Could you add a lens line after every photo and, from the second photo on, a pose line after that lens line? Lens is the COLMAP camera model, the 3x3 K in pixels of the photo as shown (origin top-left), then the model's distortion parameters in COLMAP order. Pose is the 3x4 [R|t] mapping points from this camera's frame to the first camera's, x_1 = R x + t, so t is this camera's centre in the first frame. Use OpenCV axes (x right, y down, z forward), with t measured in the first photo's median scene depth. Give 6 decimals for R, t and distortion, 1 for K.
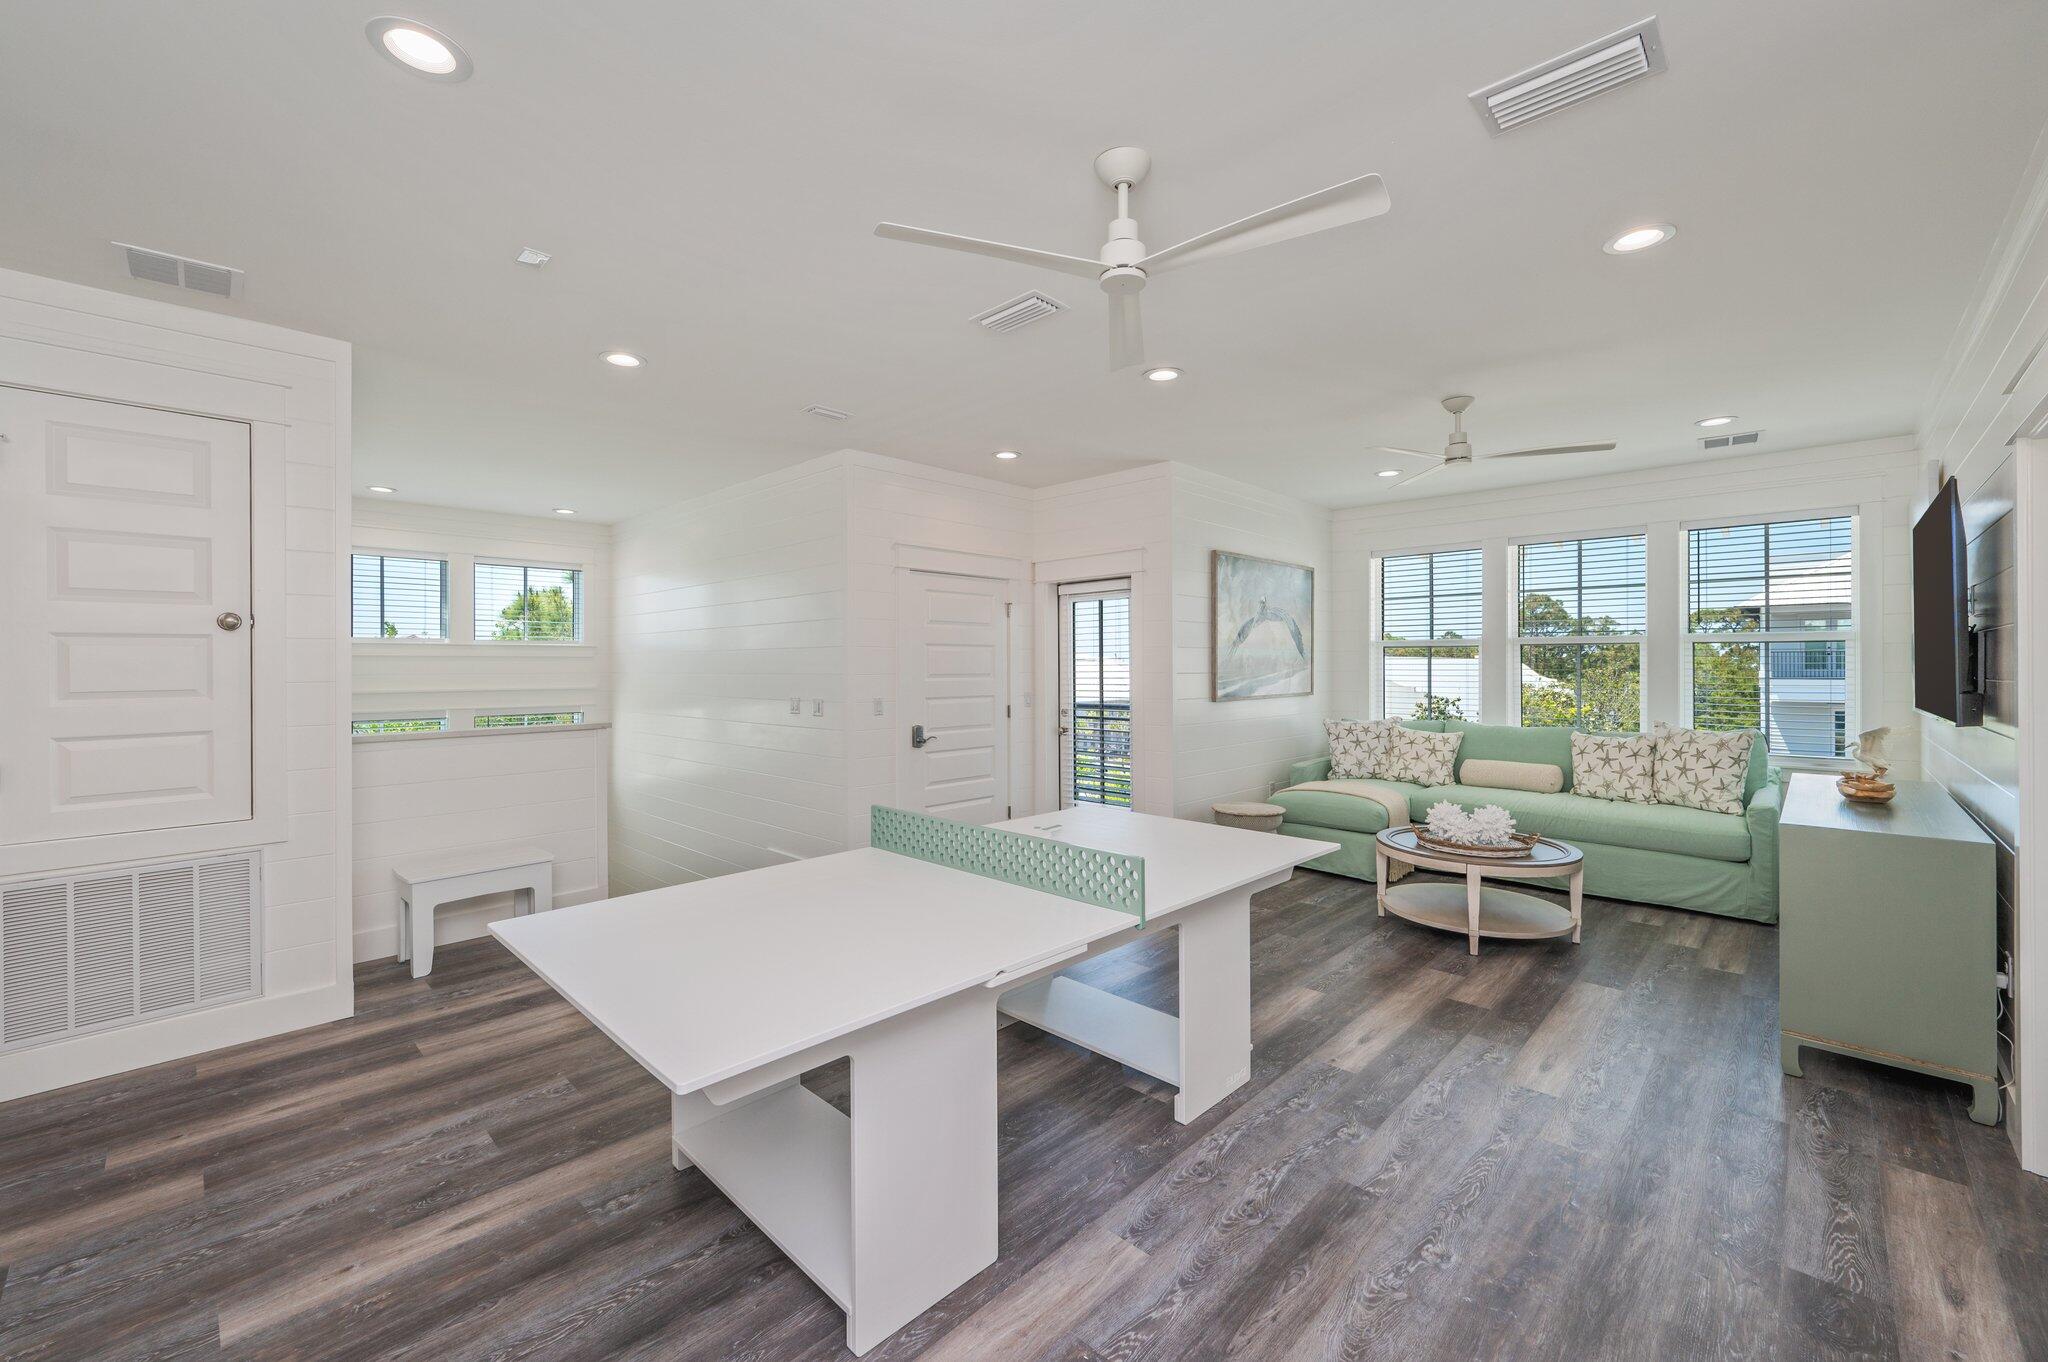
lens RADIAL K [[818.1, 0, 1005.2], [0, 818.1, 668.8], [0, 0, 1]] dist [-0.010867, 0.000099]
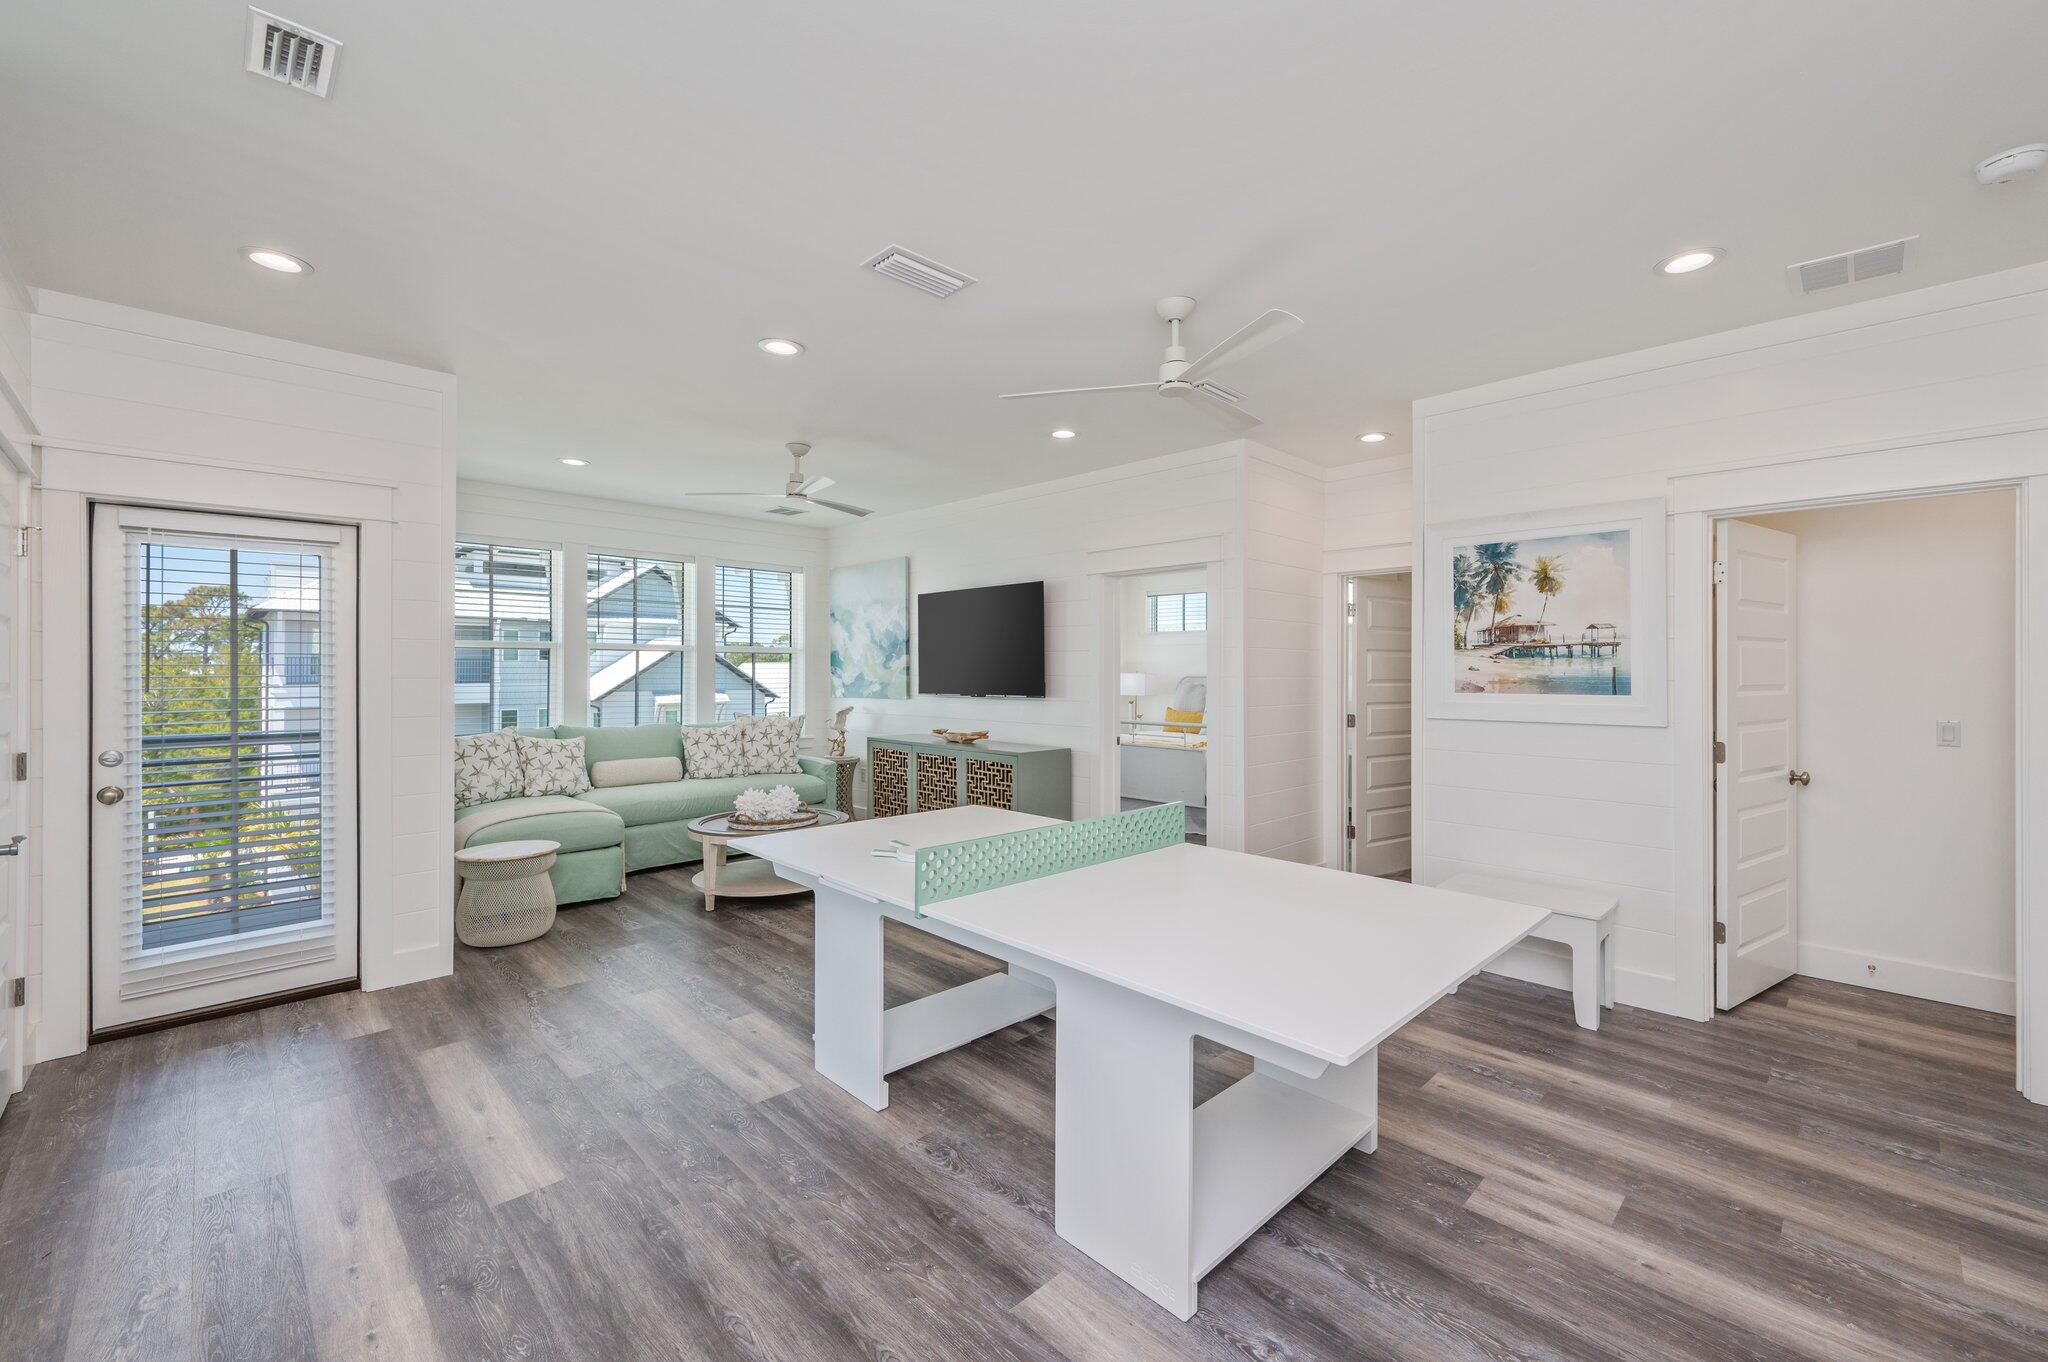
lens RADIAL K [[871.1, 0, 1032.2], [0, 871.1, 663.2], [0, 0, 1]] dist [0.011575, -0.001759]
pose [[-0.034293, 0.012050, 0.999339, -0.595511], [0.000620, 0.999927, -0.012036, 0.003120], [-0.999412, 0.000207, -0.034298, 0.572020]]
